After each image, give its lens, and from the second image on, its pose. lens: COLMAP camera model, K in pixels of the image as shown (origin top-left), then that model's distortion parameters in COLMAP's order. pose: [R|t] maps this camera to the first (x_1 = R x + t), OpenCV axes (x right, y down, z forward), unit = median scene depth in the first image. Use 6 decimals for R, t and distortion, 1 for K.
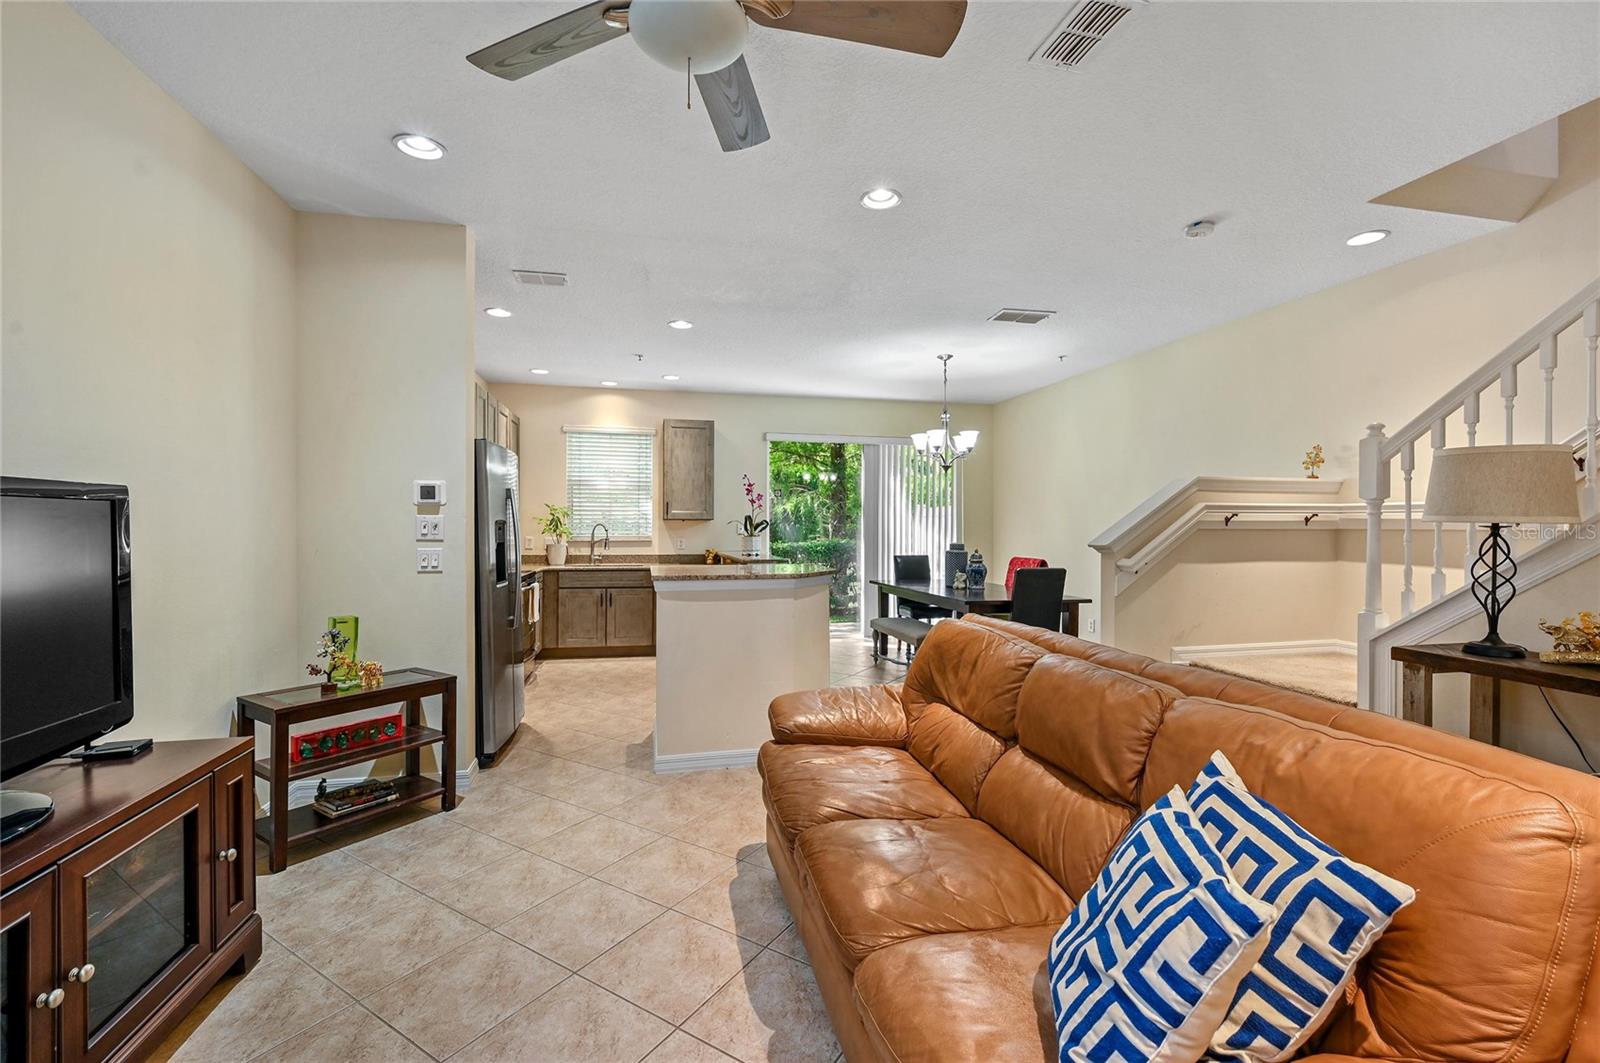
lens RADIAL K [[680.8, 0, 798.5], [0, 680.8, 529.0], [0, 0, 1]] dist [0.001265, 0.000255]
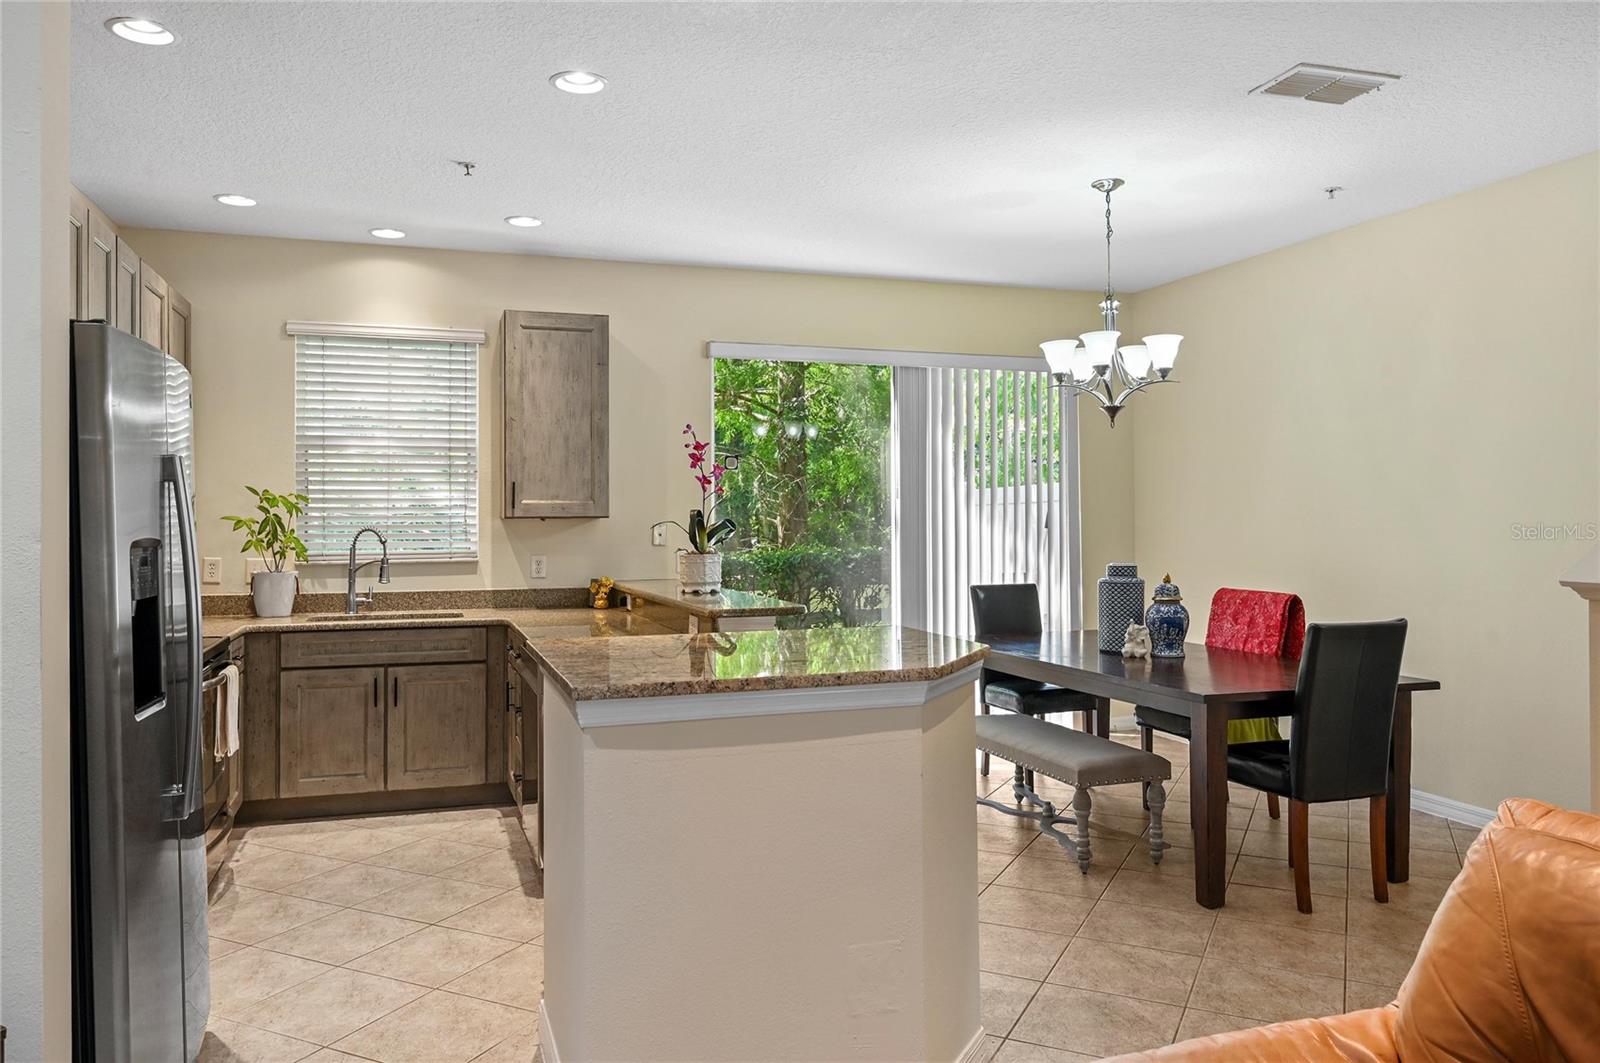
lens RADIAL K [[1130.2, 0, 795.7], [0, 1130.2, 508.3], [0, 0, 1]] dist [0.004038, -0.006730]
pose [[0.994279, -0.006281, 0.106631, -0.085513], [0.007413, 0.999920, -0.010219, -0.012090], [-0.106558, 0.010951, 0.994246, 0.197666]]
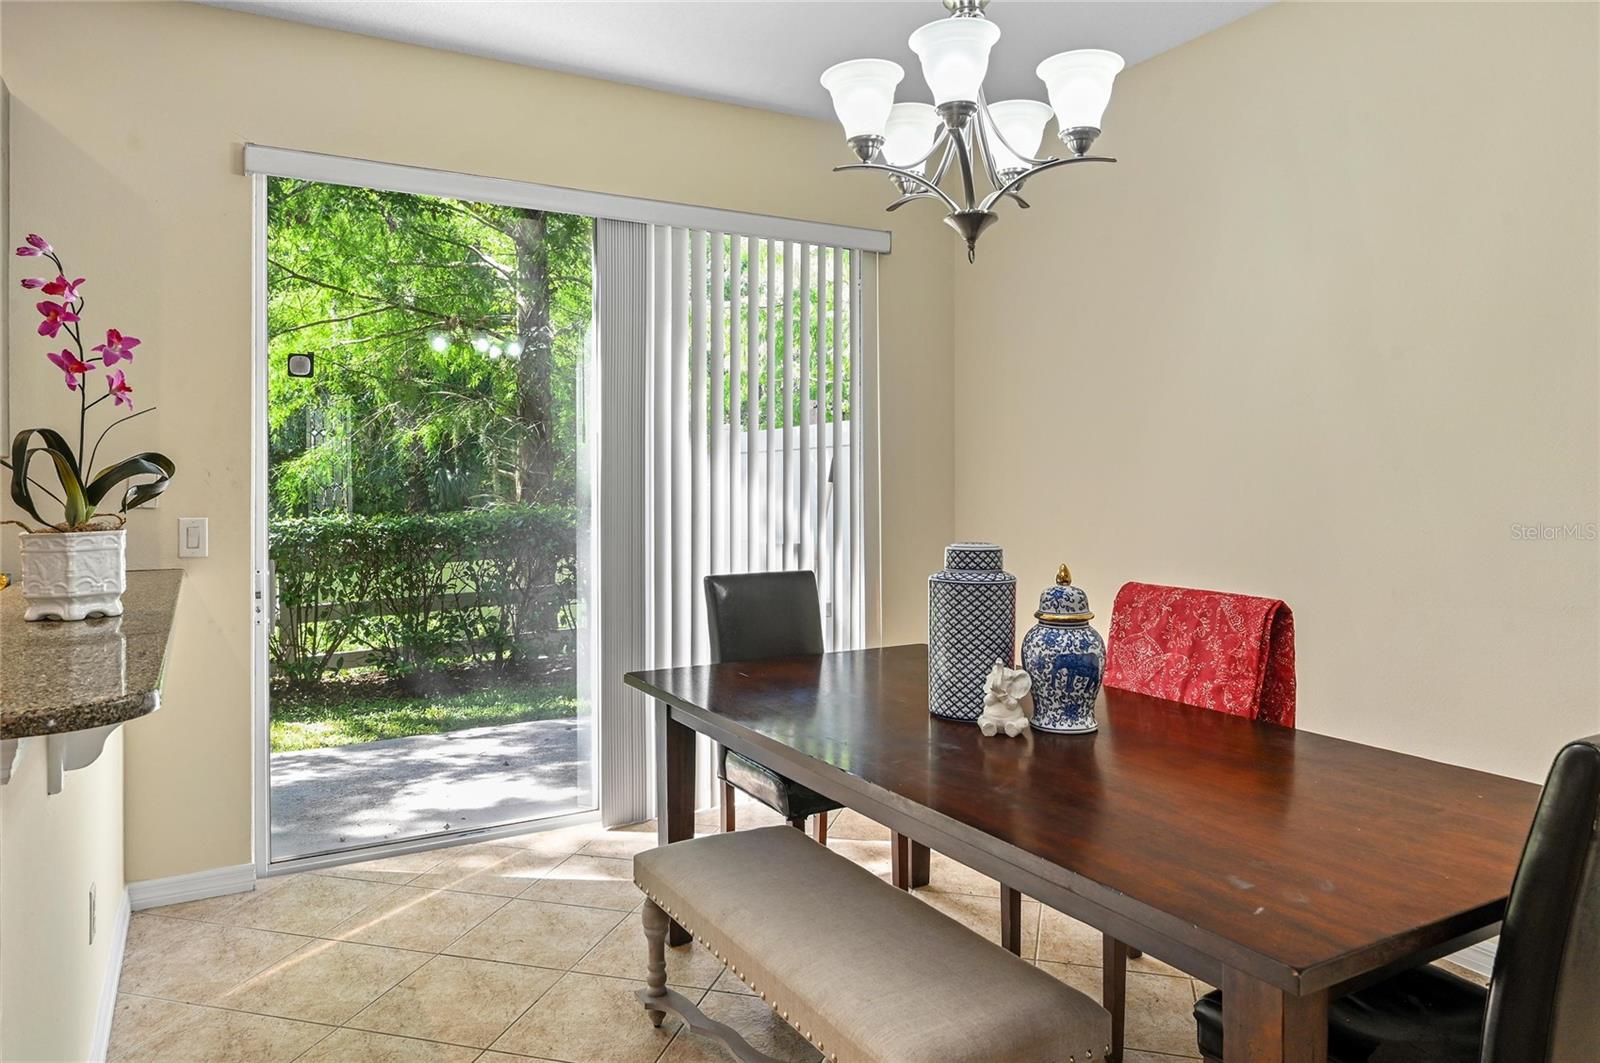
lens RADIAL K [[1047.0, 0, 801.1], [0, 1047.0, 464.7], [0, 0, 1]] dist [-0.009895, -0.002495]
pose [[0.956096, 0.000038, 0.293054, 0.051960], [0.003837, 0.999913, -0.012649, -0.004590], [-0.293029, 0.013218, 0.956012, 0.608445]]
